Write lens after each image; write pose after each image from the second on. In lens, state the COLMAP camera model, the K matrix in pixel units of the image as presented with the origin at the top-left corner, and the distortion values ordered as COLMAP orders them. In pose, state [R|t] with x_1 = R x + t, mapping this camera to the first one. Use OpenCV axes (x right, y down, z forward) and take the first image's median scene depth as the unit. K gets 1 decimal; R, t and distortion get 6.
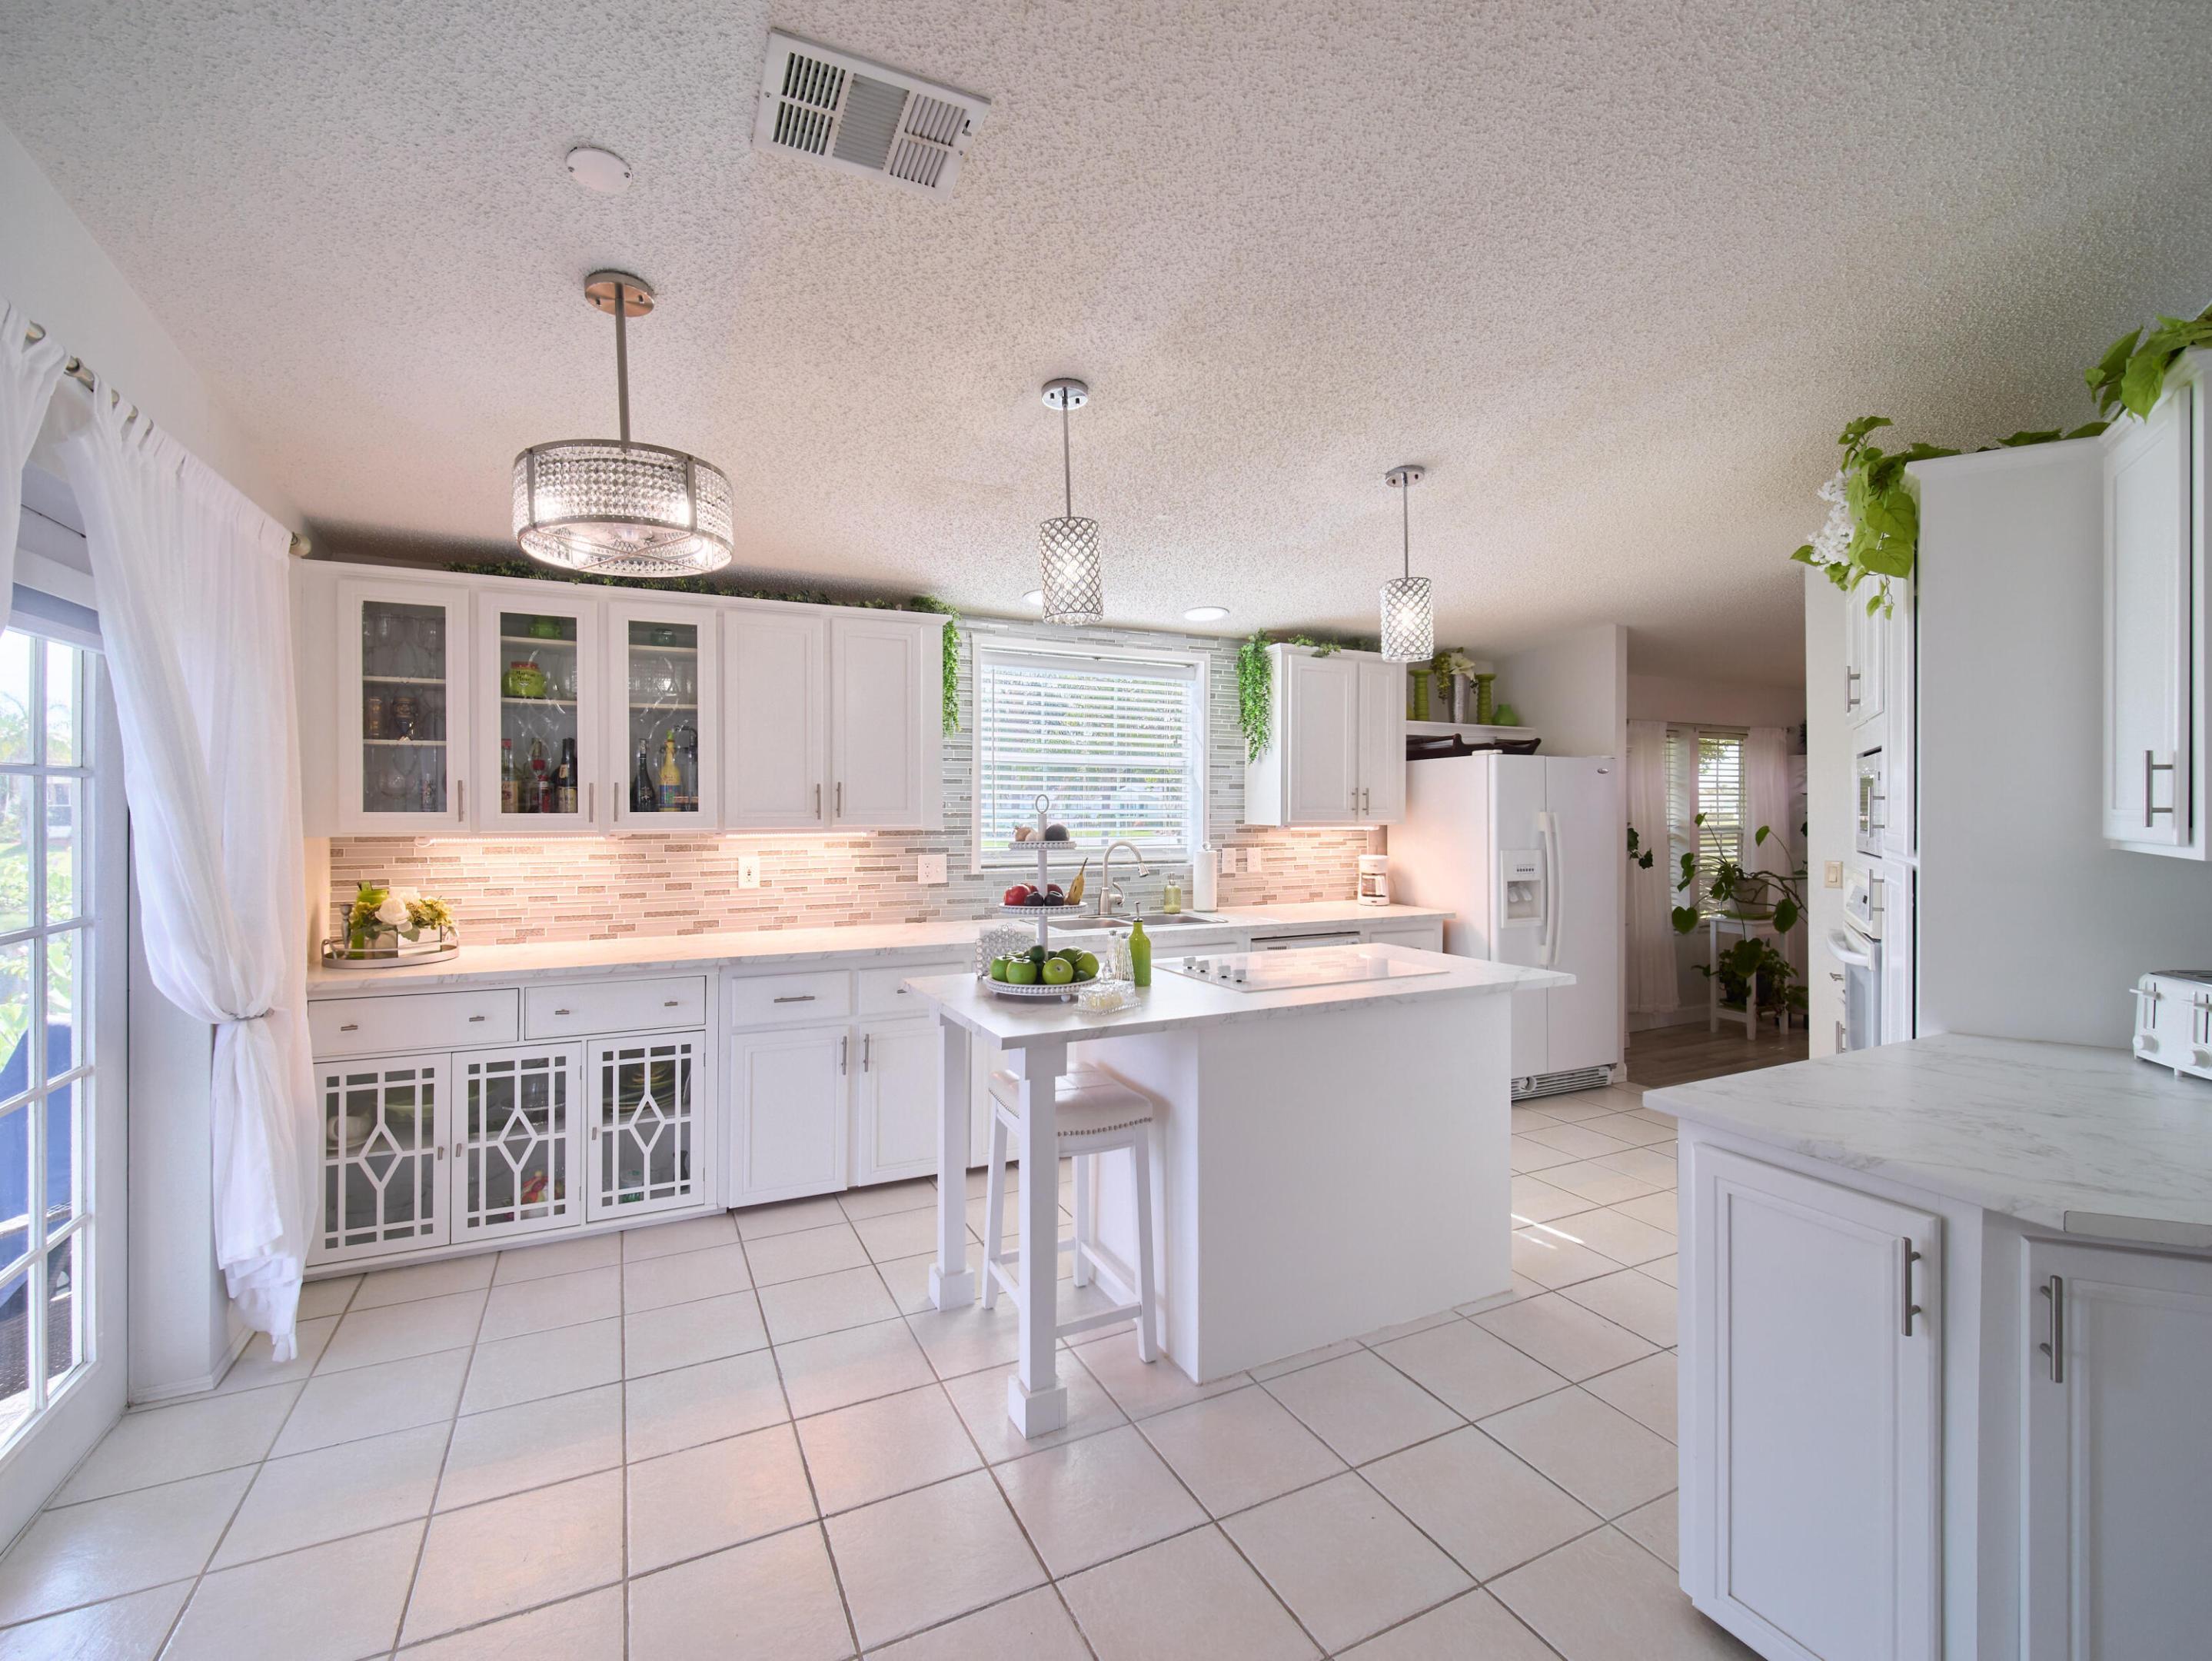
lens RADIAL K [[983.1, 0, 1105.9], [0, 983.1, 807.2], [0, 0, 1]] dist [0.000270, -0.000815]
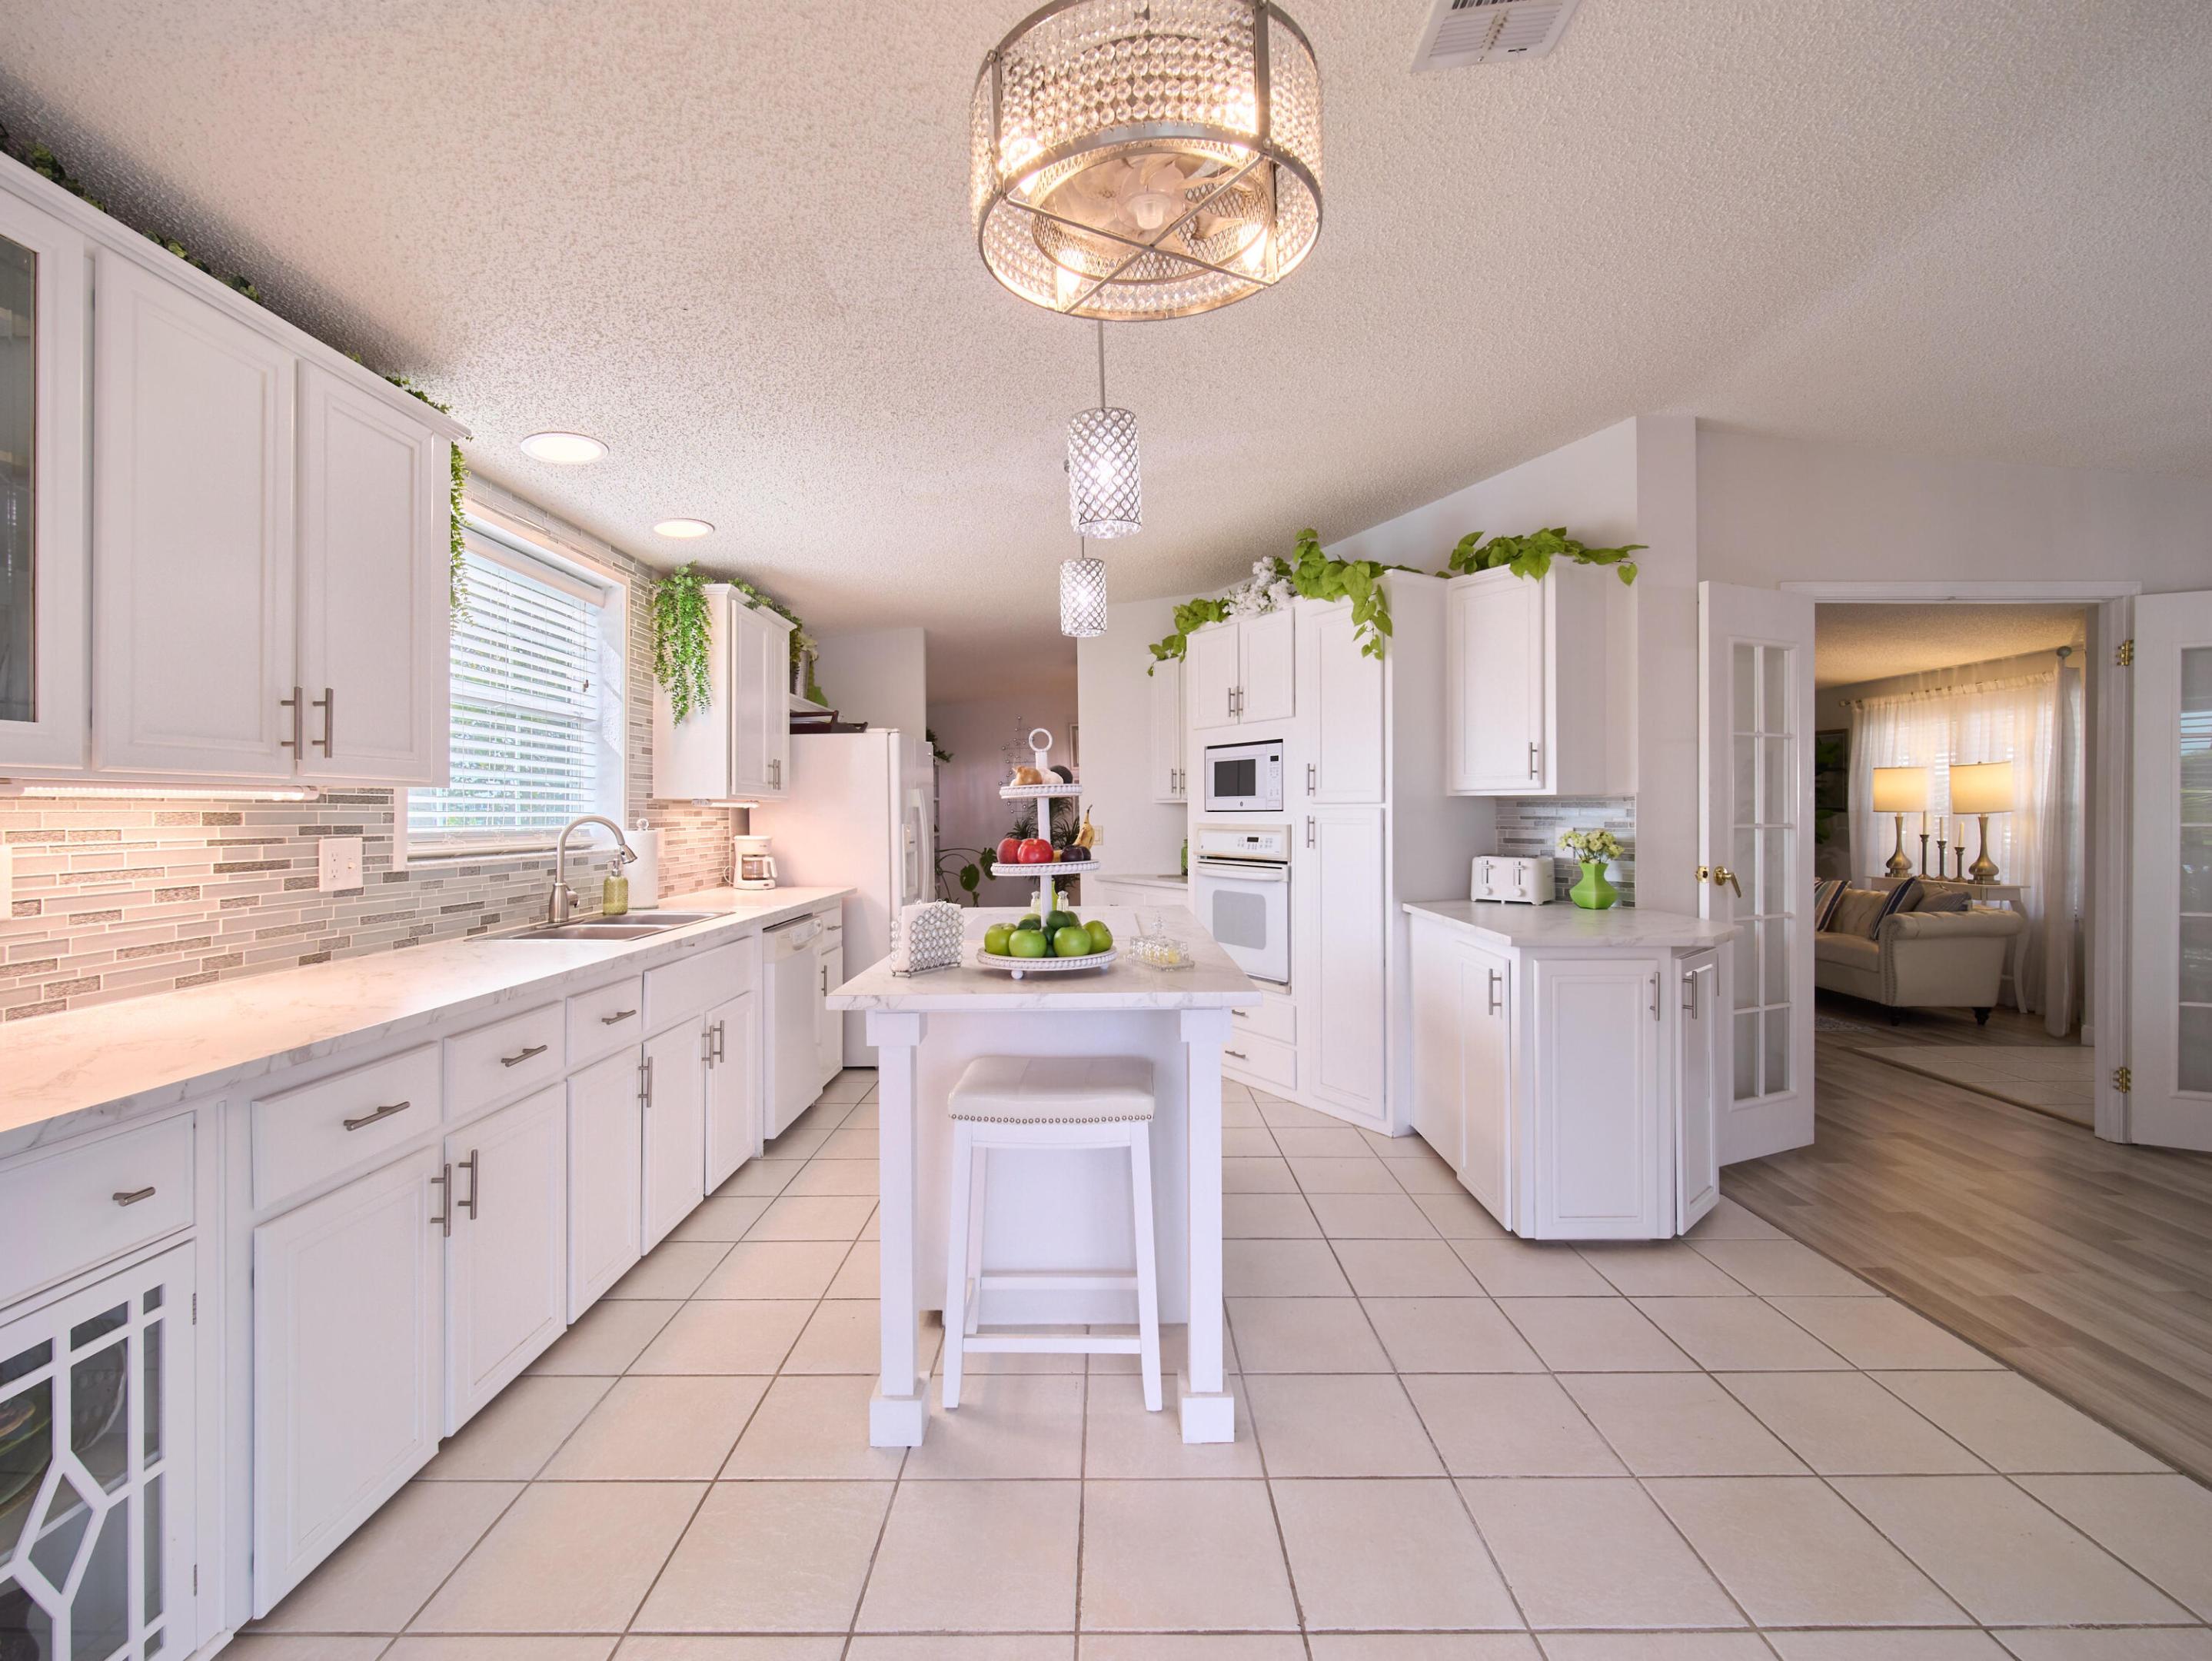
lens RADIAL K [[983.1, 0, 1102.6], [0, 983.1, 818.5], [0, 0, 1]] dist [0.000270, -0.000815]
pose [[0.442157, -0.005321, 0.896922, -0.499442], [0.003954, 0.999984, 0.003983, 0.037770], [-0.896929, 0.001785, 0.442171, 0.378539]]
